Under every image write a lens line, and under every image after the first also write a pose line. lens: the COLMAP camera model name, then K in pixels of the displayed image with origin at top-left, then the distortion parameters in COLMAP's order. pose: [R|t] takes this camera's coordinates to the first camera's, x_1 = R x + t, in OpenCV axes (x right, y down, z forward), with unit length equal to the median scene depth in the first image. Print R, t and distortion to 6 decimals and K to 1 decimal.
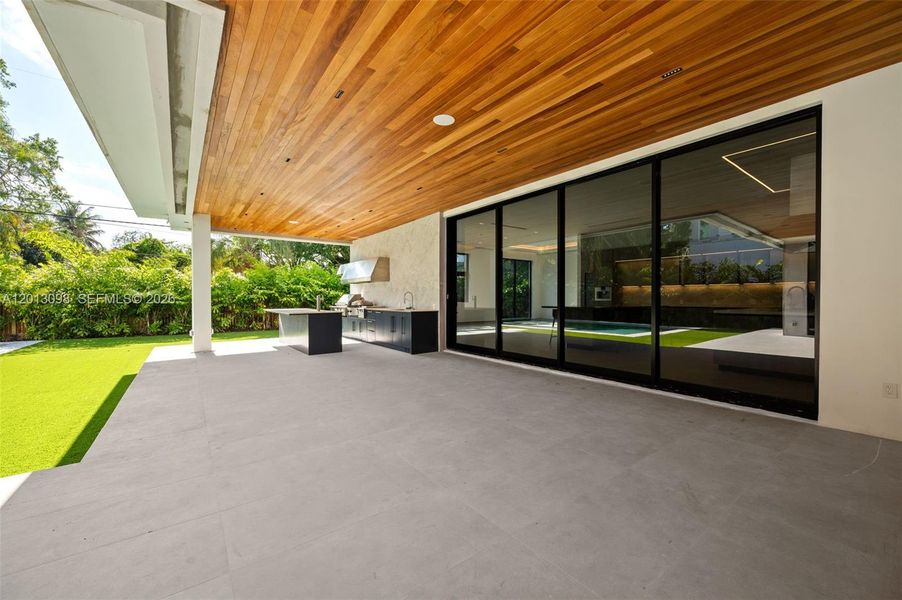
lens RADIAL K [[363.0, 0, 448.9], [0, 363.0, 302.6], [0, 0, 1]] dist [-0.002327, -0.000055]
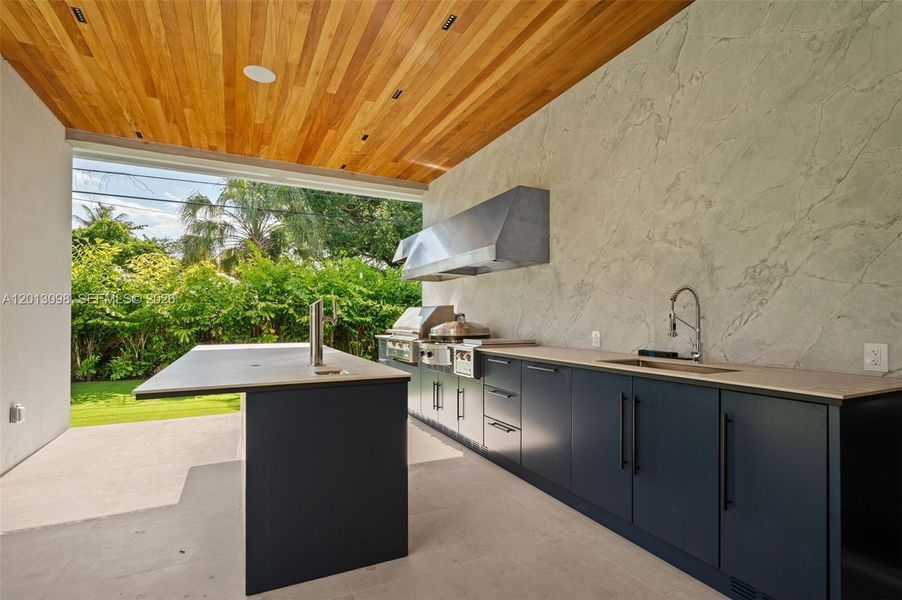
lens RADIAL K [[469.5, 0, 467.4], [0, 469.5, 317.0], [0, 0, 1]] dist [-0.001088, -0.000021]
pose [[0.989087, 0.004298, -0.147271, -0.164262], [-0.006769, 0.999844, -0.016285, -0.003347], [0.147178, 0.017105, 0.988962, 0.547410]]
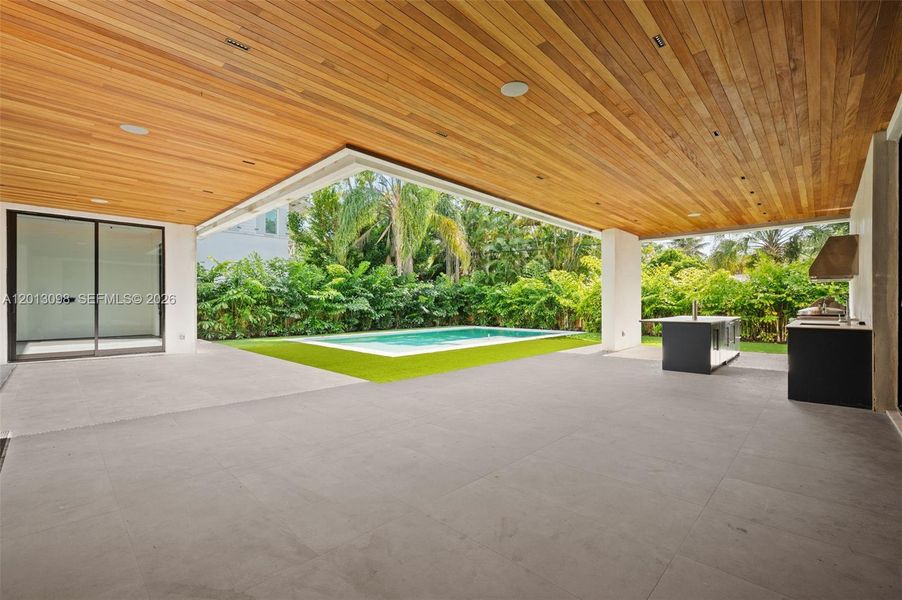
lens RADIAL K [[363.0, 0, 448.9], [0, 363.0, 302.6], [0, 0, 1]] dist [-0.002327, -0.000055]
pose [[0.183865, 0.000280, -0.982952, 0.266872], [-0.013094, 0.999912, -0.002164, -0.004890], [0.982864, 0.013269, 0.183852, 0.245020]]
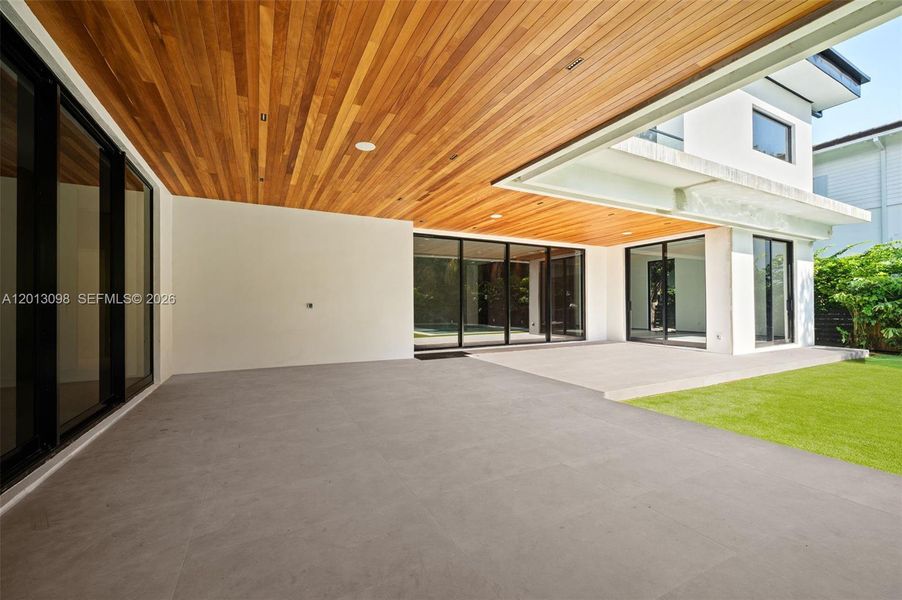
lens RADIAL K [[398.2, 0, 473.3], [0, 398.2, 300.7], [0, 0, 1]] dist [-0.000449, 0.000033]
pose [[-0.994537, 0.008358, 0.104052, -0.159142], [0.008867, 0.999951, 0.004423, -0.013611], [-0.104010, 0.005321, -0.994562, 0.749208]]
